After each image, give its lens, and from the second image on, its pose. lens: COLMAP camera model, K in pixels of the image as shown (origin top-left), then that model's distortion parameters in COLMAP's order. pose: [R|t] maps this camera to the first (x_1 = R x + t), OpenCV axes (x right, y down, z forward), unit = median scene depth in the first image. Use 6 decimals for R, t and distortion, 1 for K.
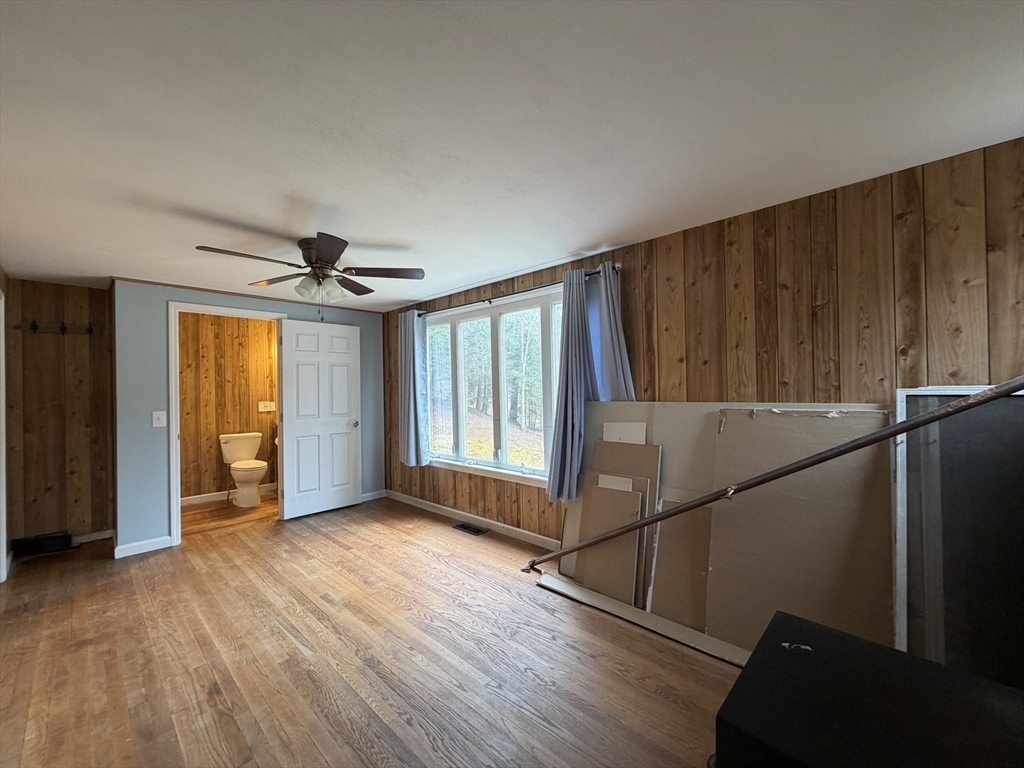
lens RADIAL K [[408.1, 0, 510.8], [0, 408.1, 386.8], [0, 0, 1]] dist [-0.000438, 0.000620]
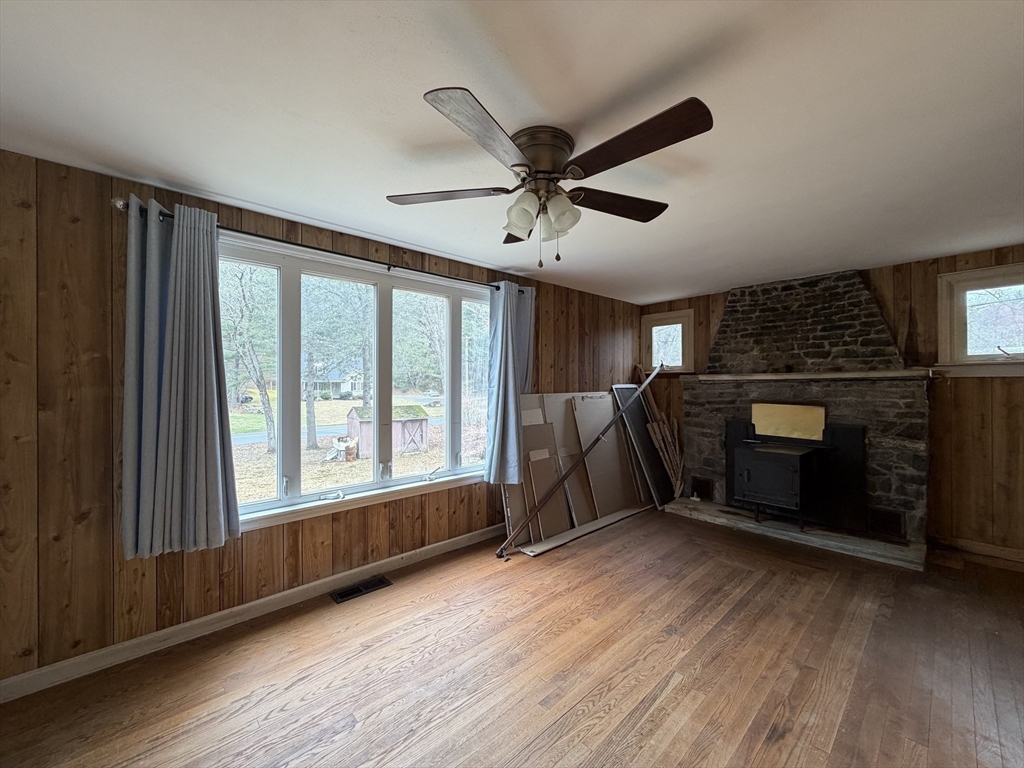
lens RADIAL K [[408.1, 0, 506.9], [0, 408.1, 387.7], [0, 0, 1]] dist [-0.000438, 0.000620]
pose [[0.072430, 0.008919, 0.997334, -0.932927], [0.001533, 0.999958, -0.009053, 0.023619], [-0.997372, 0.002185, 0.072414, 0.863584]]
